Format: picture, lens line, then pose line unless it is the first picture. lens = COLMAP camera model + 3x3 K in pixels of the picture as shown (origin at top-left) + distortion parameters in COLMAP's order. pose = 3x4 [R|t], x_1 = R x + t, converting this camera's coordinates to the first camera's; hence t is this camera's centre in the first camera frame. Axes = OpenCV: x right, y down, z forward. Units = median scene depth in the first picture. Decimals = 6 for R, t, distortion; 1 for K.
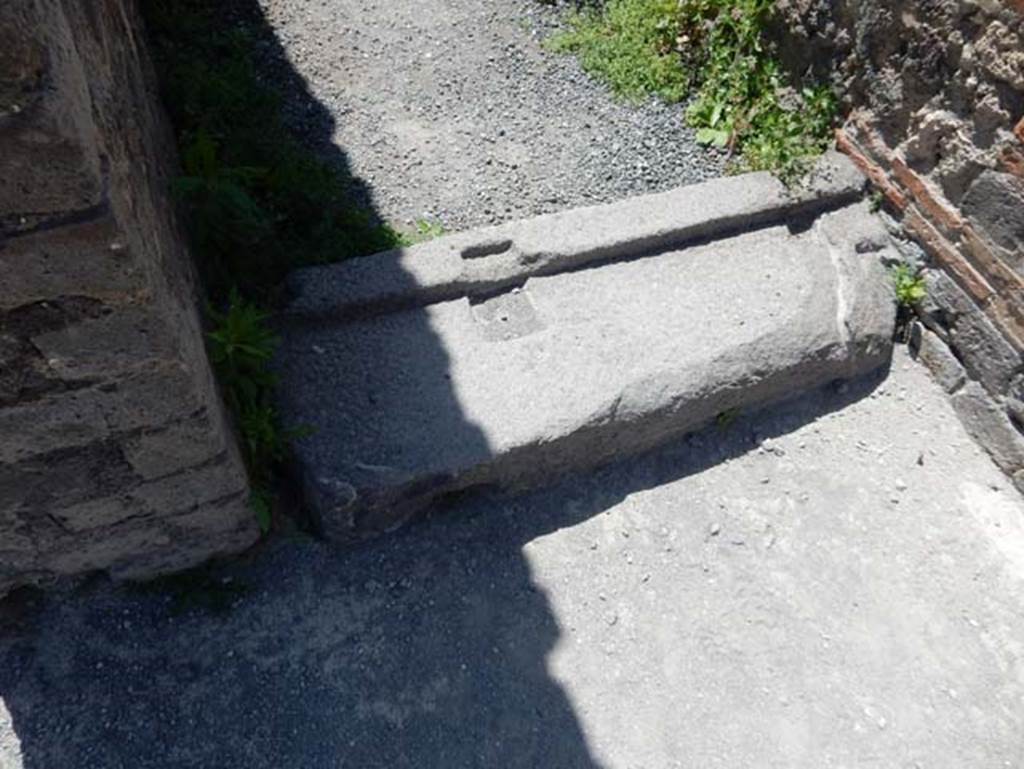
lens RADIAL K [[751.7, 0, 516.4], [0, 751.7, 387.9], [0, 0, 1]] dist [-0.013220, 0.014545]
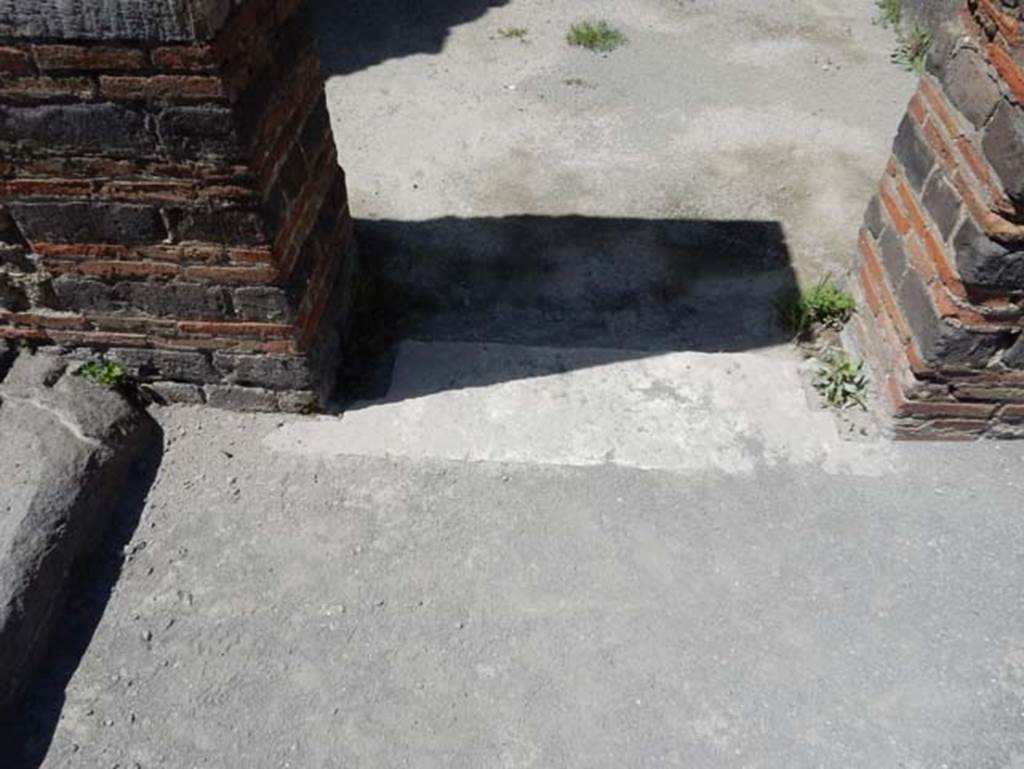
lens RADIAL K [[751.7, 0, 506.0], [0, 751.7, 384.4], [0, 0, 1]] dist [-0.013220, 0.014545]
pose [[0.440234, -0.713339, 0.545290, 0.143959], [0.765452, 0.615614, 0.187357, 0.145771], [-0.469337, 0.334912, 0.817041, -0.287417]]
